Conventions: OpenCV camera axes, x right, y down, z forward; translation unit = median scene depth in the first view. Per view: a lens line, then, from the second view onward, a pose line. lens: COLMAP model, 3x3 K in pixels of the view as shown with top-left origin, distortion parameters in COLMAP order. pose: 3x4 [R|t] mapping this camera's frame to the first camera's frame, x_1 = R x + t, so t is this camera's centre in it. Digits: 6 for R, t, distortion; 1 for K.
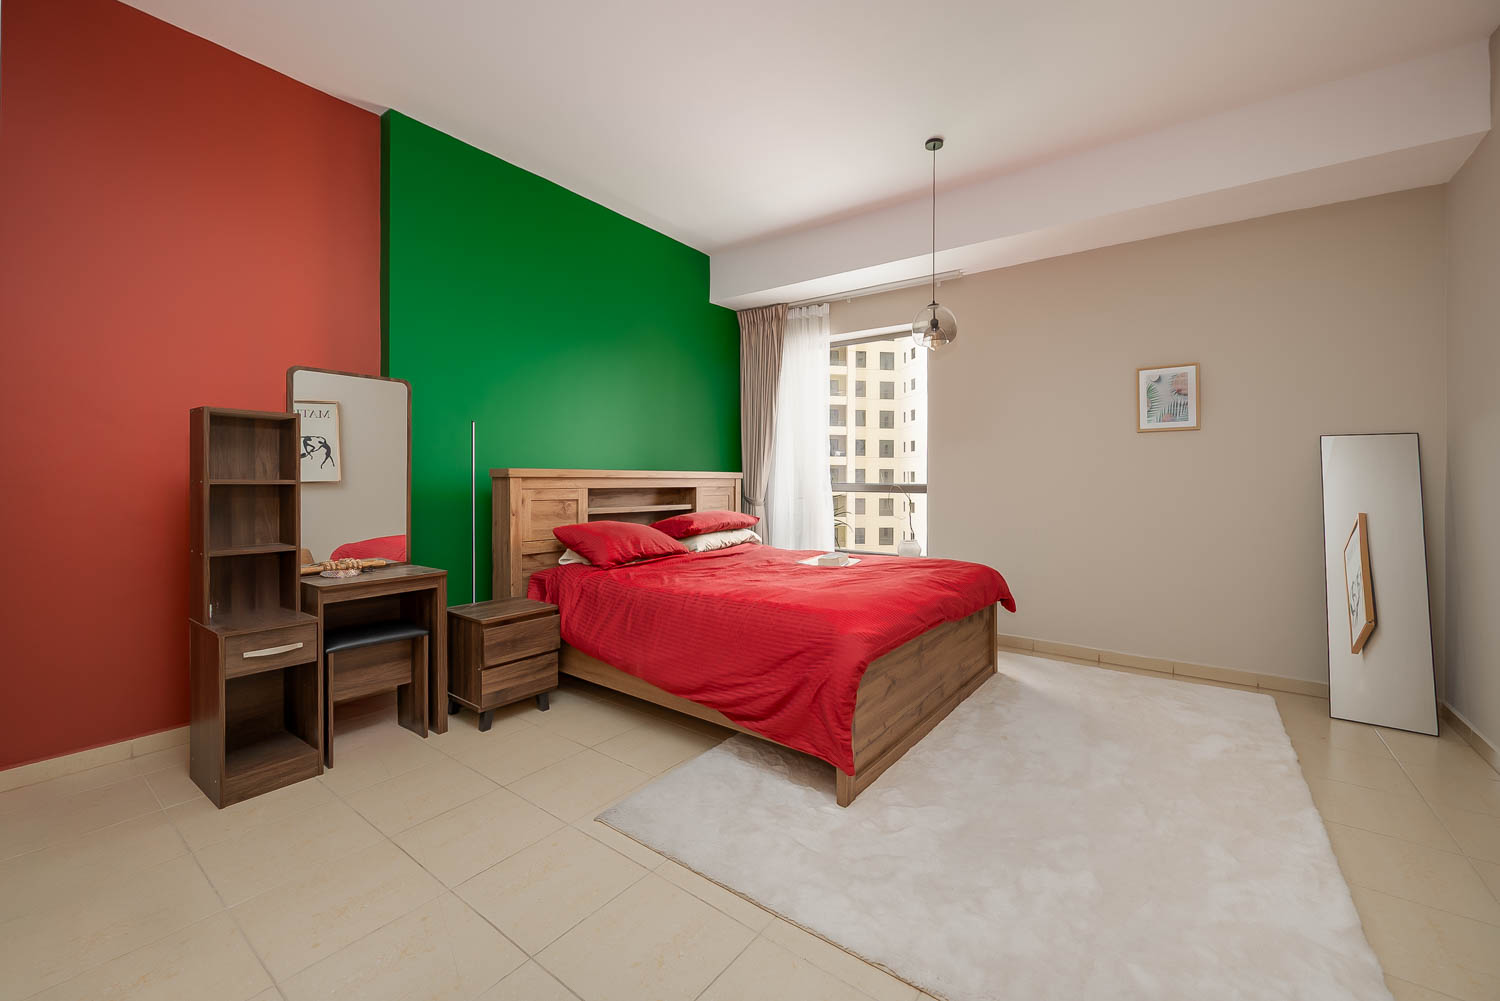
lens RADIAL K [[594.1, 0, 751.0], [0, 594.1, 494.4], [0, 0, 1]] dist [-0.002788, 0.000700]
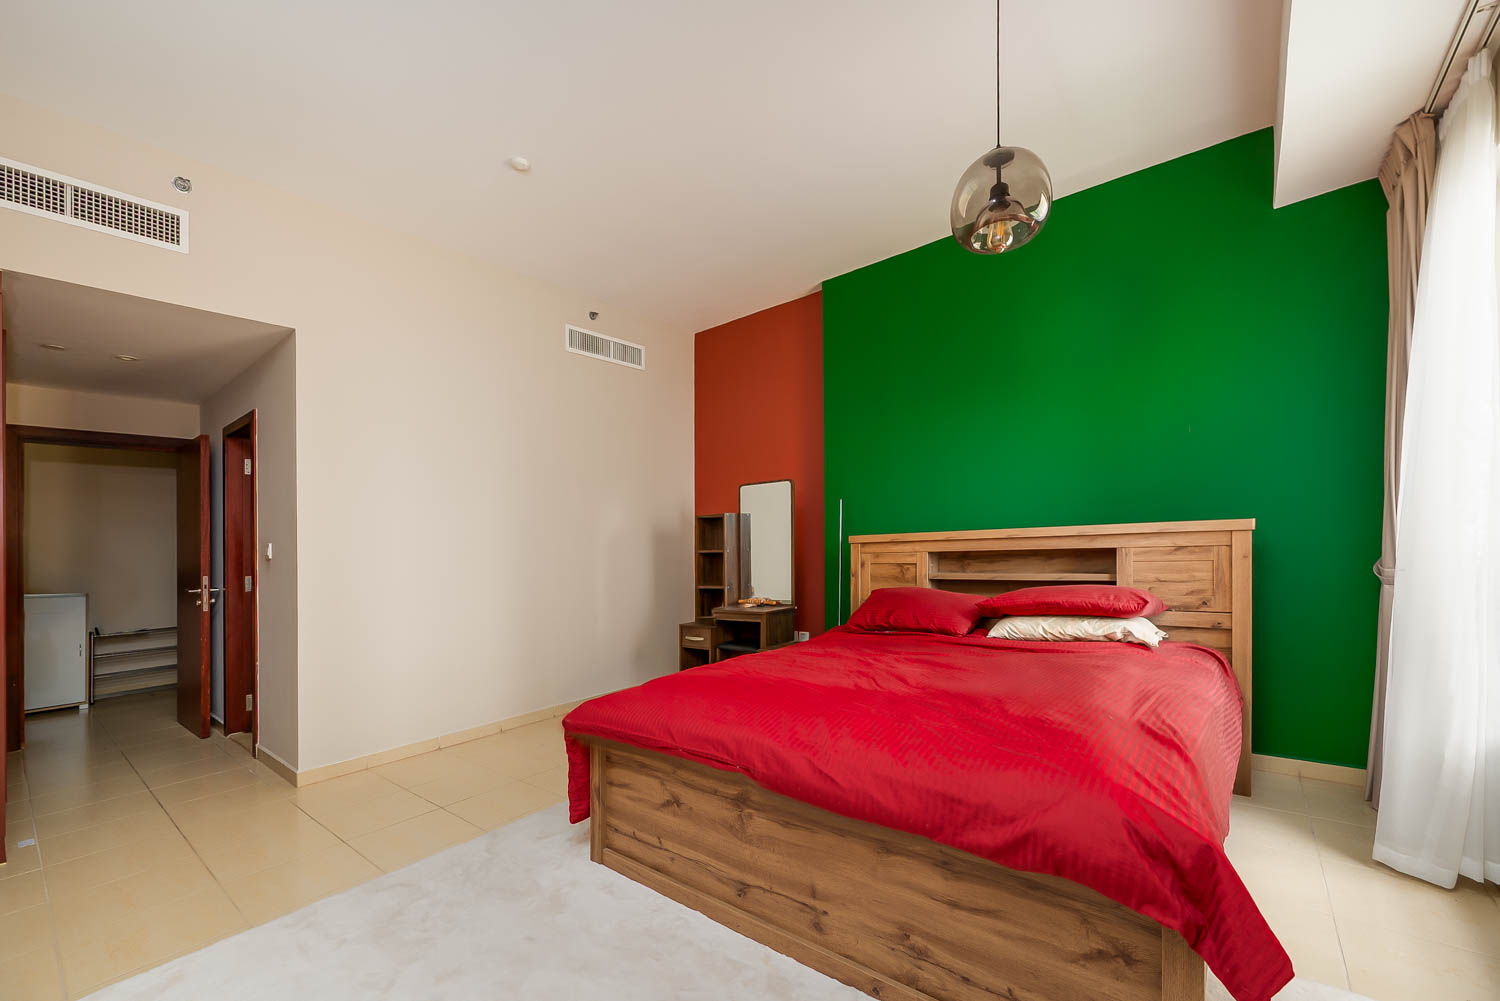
lens RADIAL K [[594.1, 0, 759.5], [0, 594.1, 554.2], [0, 0, 1]] dist [-0.002788, 0.000700]
pose [[-0.009976, 0.006715, -0.999928, 0.700116], [0.007574, 0.999949, 0.006640, -0.015275], [0.999922, -0.007508, -0.010026, 0.757573]]
